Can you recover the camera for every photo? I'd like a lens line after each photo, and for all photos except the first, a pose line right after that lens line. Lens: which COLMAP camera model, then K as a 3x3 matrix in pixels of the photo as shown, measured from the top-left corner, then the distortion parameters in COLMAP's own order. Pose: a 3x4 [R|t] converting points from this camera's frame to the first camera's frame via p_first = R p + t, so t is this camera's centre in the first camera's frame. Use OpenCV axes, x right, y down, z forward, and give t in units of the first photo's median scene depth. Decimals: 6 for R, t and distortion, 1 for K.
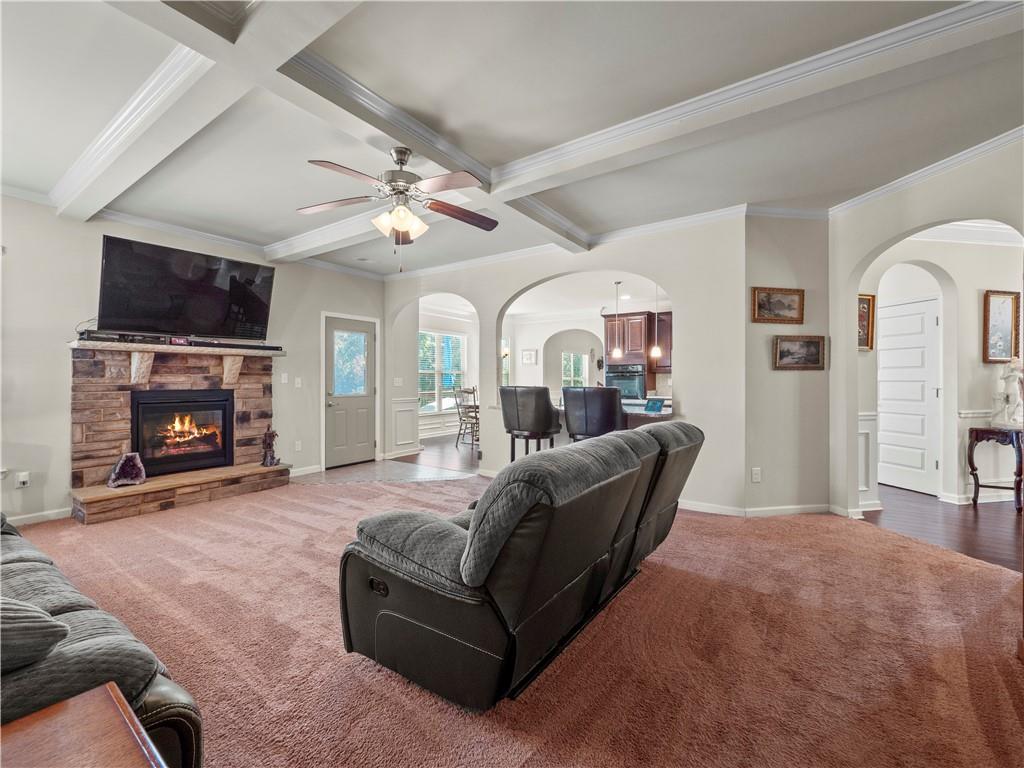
lens RADIAL K [[432.4, 0, 512.0], [0, 432.4, 384.0], [0, 0, 1]] dist [-0.003623, -0.000302]
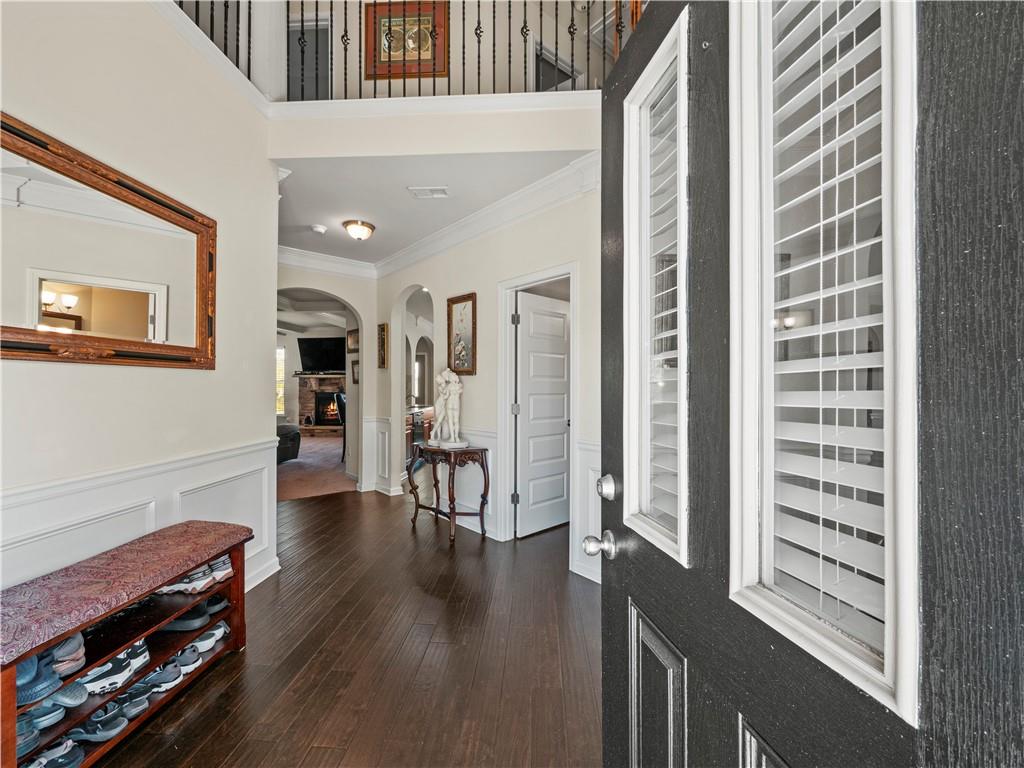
lens RADIAL K [[432.4, 0, 512.0], [0, 432.4, 384.0], [0, 0, 1]] dist [-0.003623, -0.000302]
pose [[0.504037, 0.002550, -0.863679, 1.985738], [-0.012874, 0.999907, -0.004561, -0.037792], [0.863586, 0.013418, 0.504022, 0.675187]]
